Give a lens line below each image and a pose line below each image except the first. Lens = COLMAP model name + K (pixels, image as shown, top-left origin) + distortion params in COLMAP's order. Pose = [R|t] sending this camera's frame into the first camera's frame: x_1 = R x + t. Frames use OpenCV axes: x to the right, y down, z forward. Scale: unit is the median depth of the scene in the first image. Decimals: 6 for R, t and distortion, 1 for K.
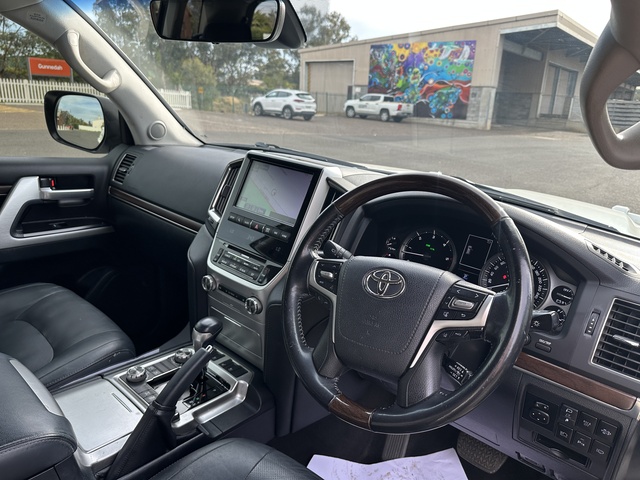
lens RADIAL K [[457.7, 0, 323.5], [0, 457.7, 238.0], [0, 0, 1]] dist [0.002965, -0.006053]
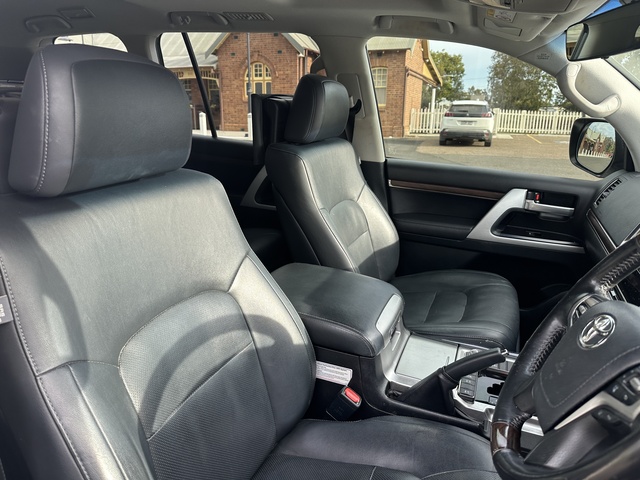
lens RADIAL K [[457.7, 0, 323.5], [0, 457.7, 238.0], [0, 0, 1]] dist [0.002965, -0.006053]
pose [[0.315229, 0.202231, -0.927218, 0.332058], [-0.270784, 0.955582, 0.116358, -0.010098], [0.909564, 0.214396, 0.355988, 0.123702]]
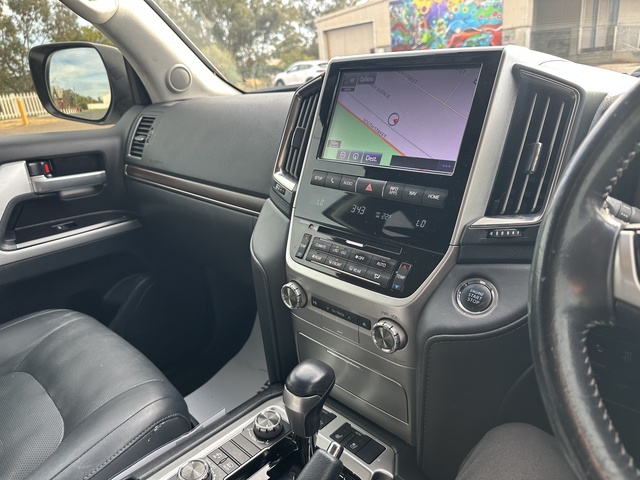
lens RADIAL K [[464.2, 0, 316.8], [0, 464.2, 240.6], [0, 0, 1]] dist [-0.020250, 0.002341]
pose [[0.988726, -0.109296, -0.102349, -0.118763], [0.115280, 0.991838, 0.054477, 0.000261], [0.095560, -0.065662, 0.993256, 0.327453]]
